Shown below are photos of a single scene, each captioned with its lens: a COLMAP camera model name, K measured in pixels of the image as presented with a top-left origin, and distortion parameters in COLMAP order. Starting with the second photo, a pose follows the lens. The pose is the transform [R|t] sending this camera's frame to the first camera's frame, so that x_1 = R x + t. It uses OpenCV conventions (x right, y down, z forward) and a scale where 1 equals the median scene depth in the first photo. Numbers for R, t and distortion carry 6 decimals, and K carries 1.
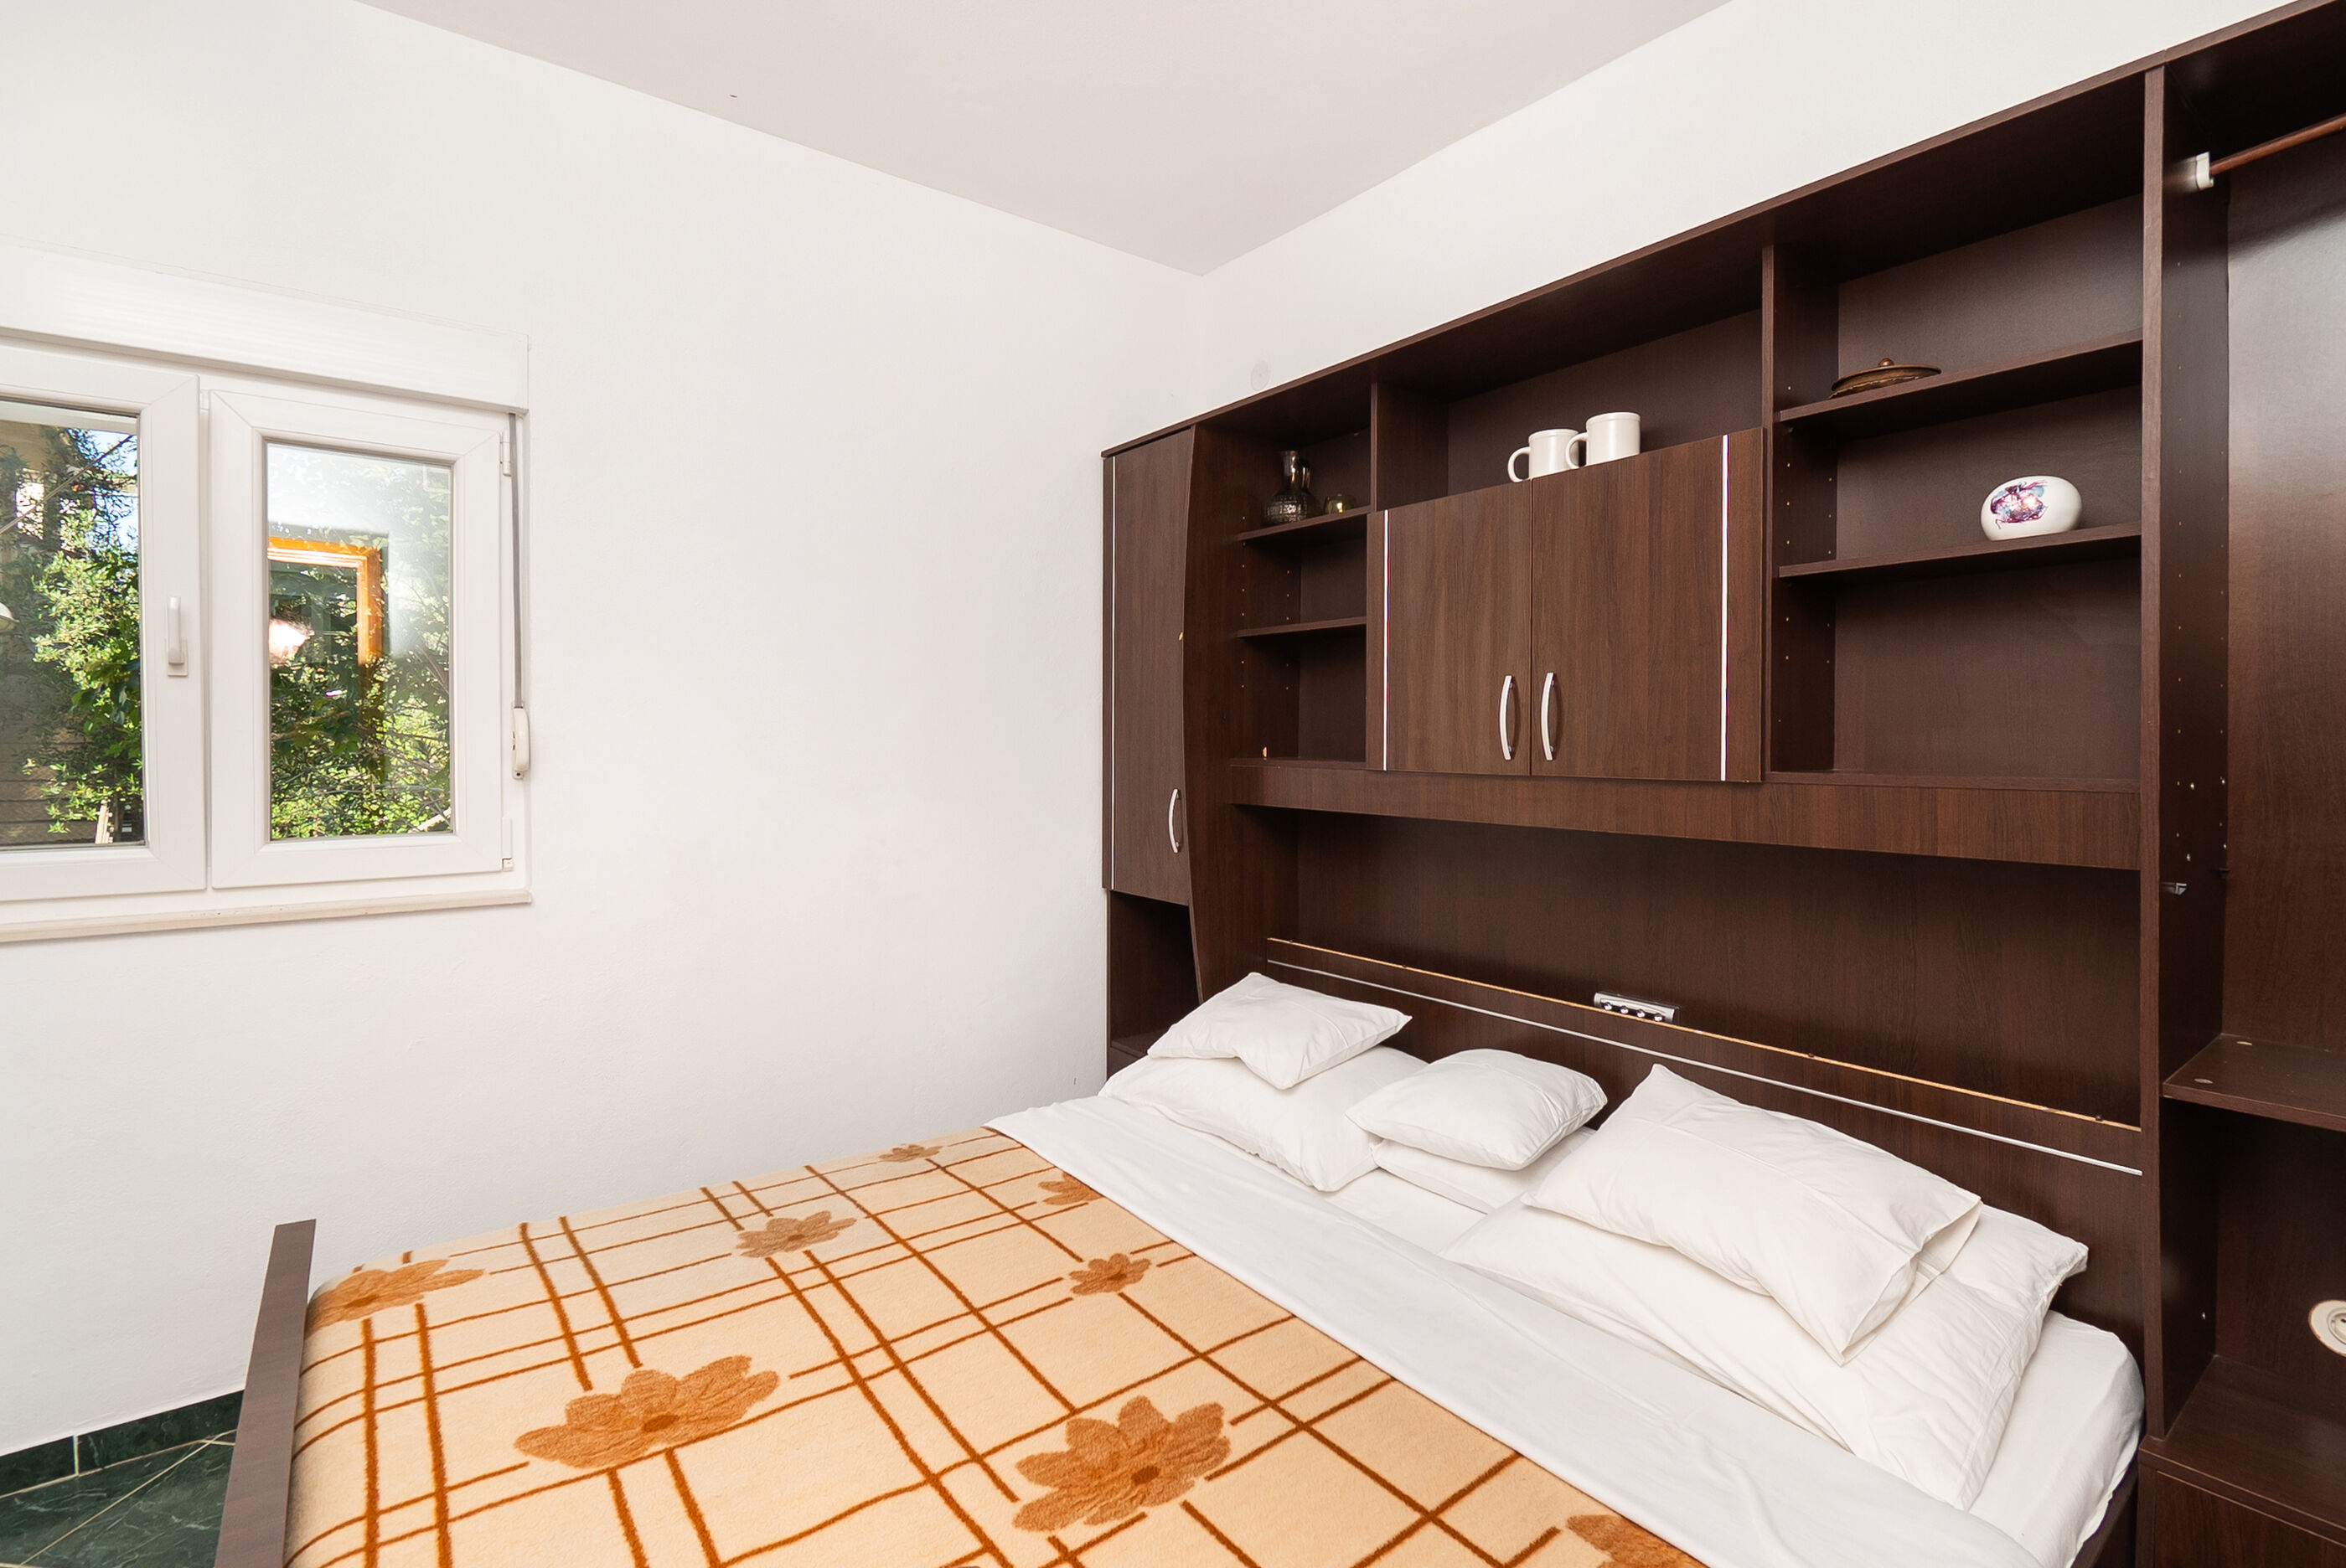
lens RADIAL K [[1098.3, 0, 1218.9], [0, 1098.3, 738.3], [0, 0, 1]] dist [-0.001976, -0.005092]
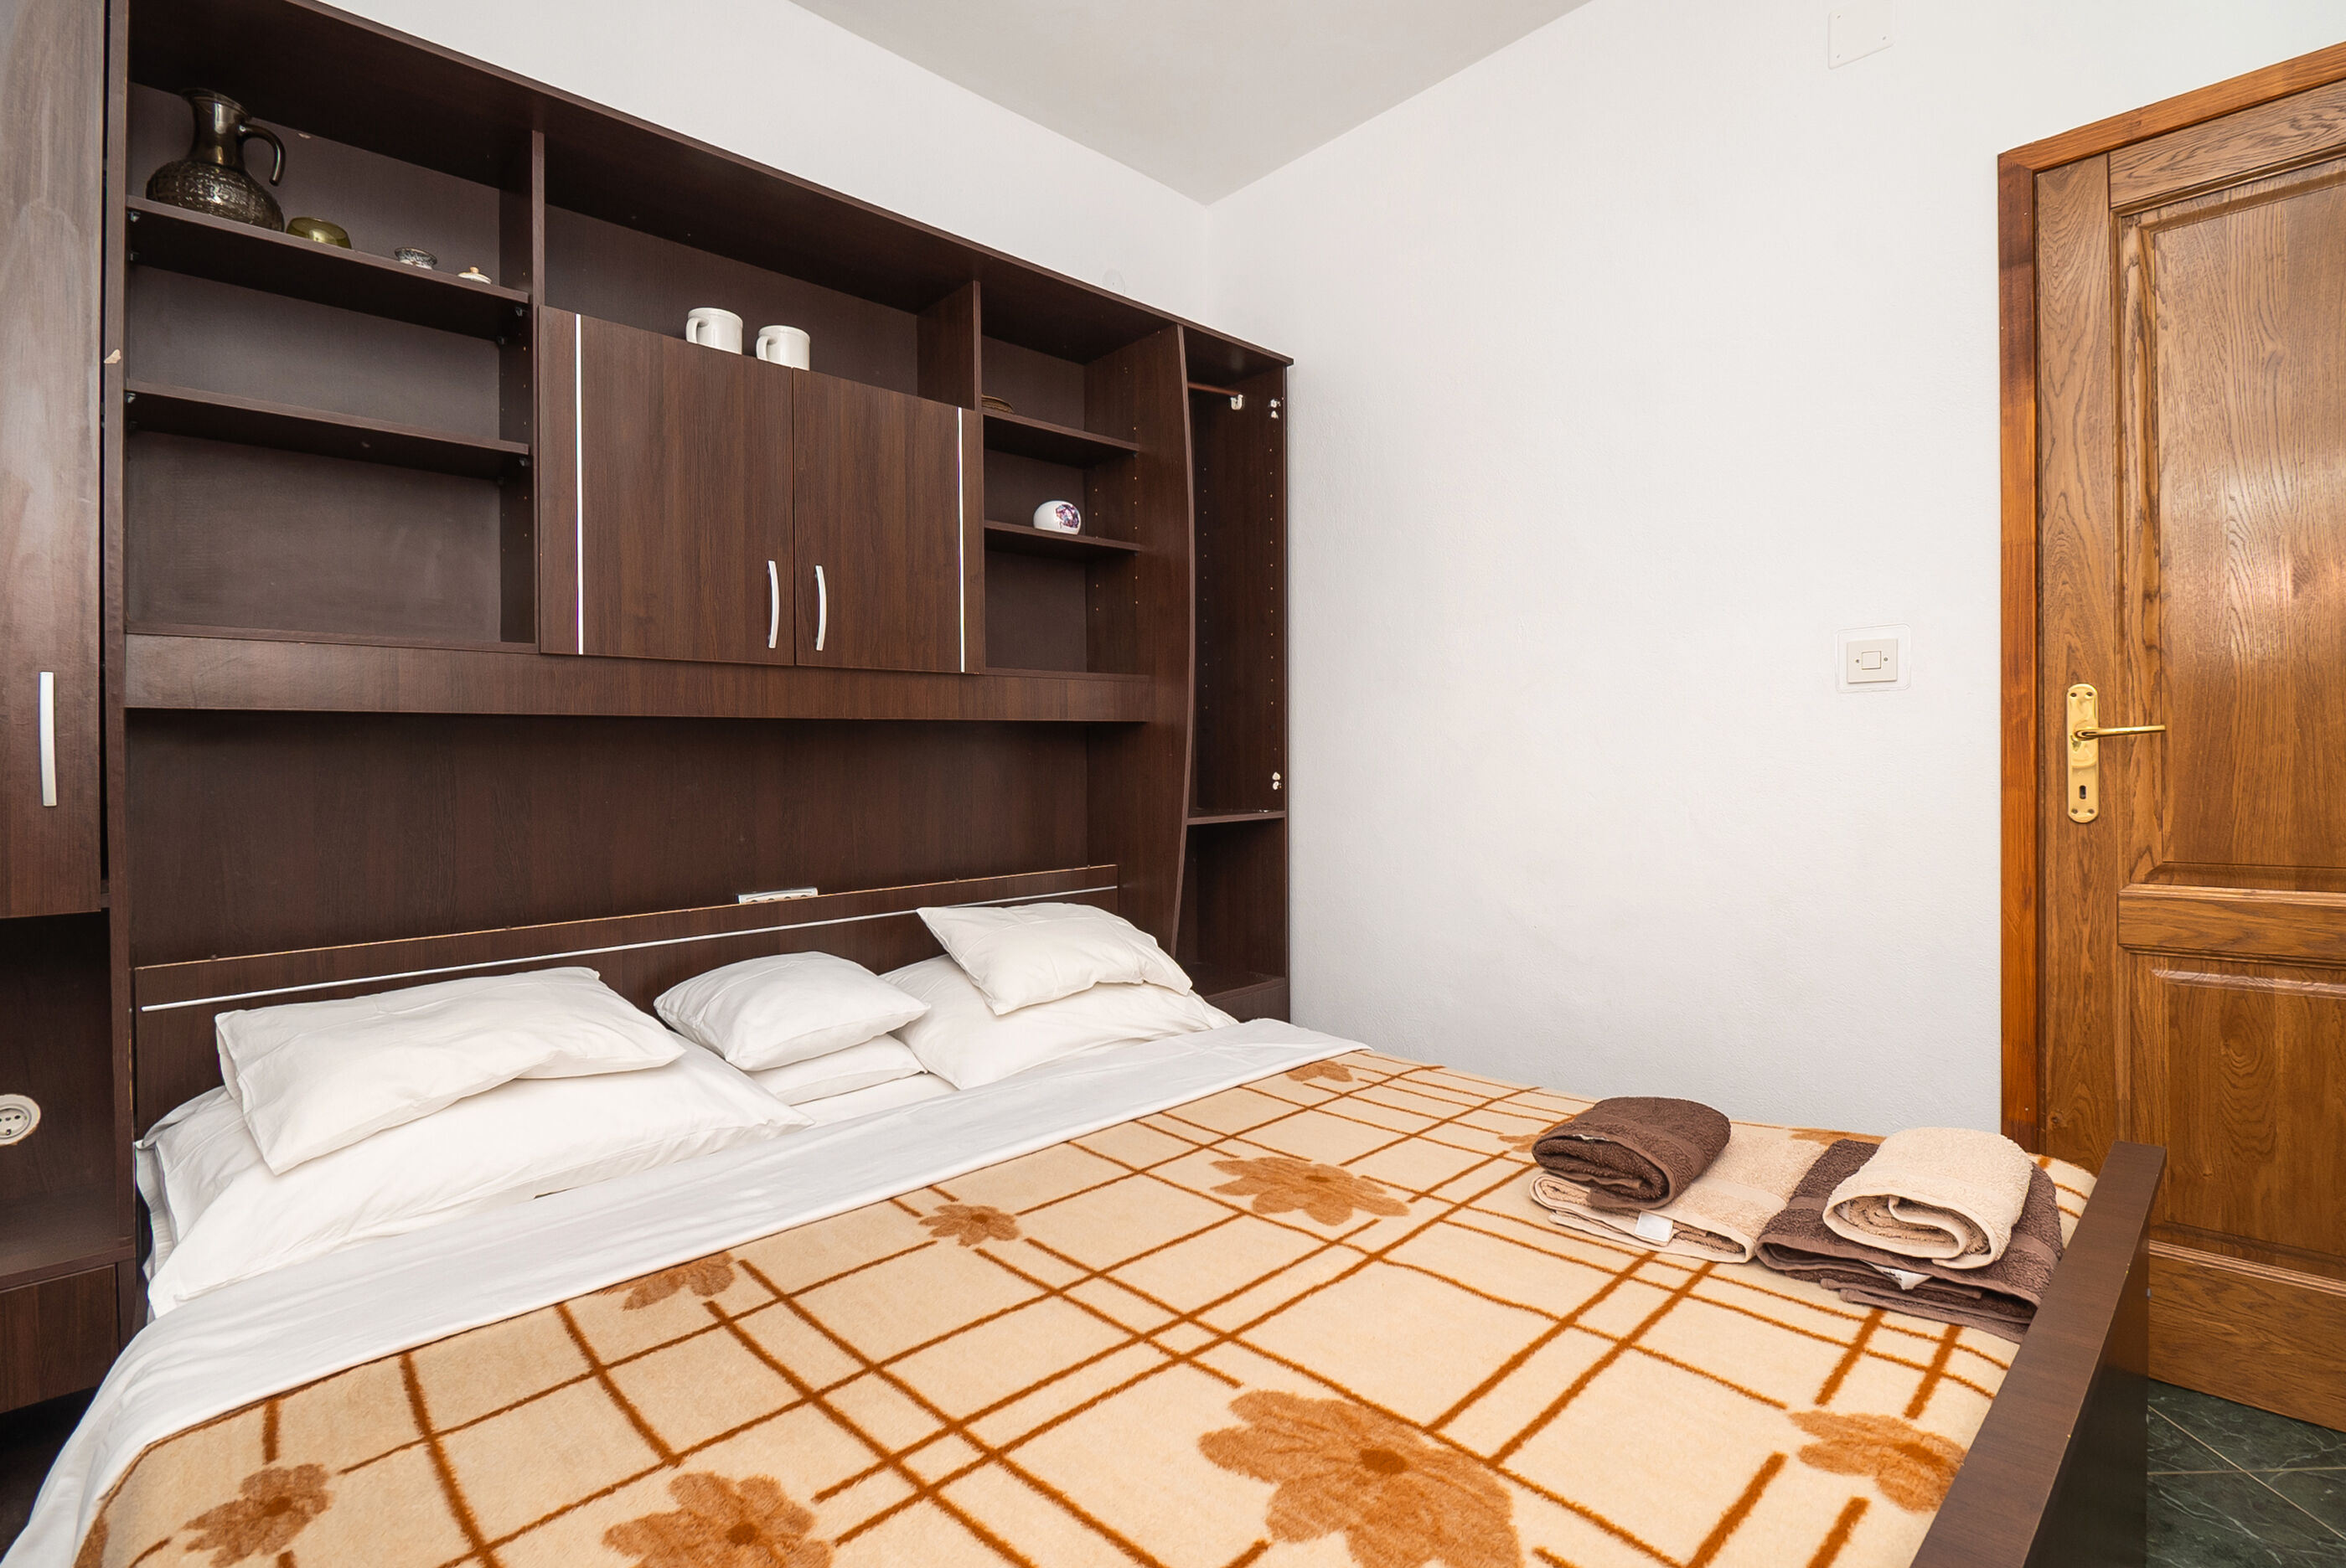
lens RADIAL K [[1098.3, 0, 1179.6], [0, 1098.3, 774.1], [0, 0, 1]] dist [-0.001976, -0.005092]
pose [[-0.107142, -0.007615, 0.994215, -0.881401], [0.025076, 0.999632, 0.010359, 0.155798], [-0.993927, 0.026041, -0.106912, 0.905952]]
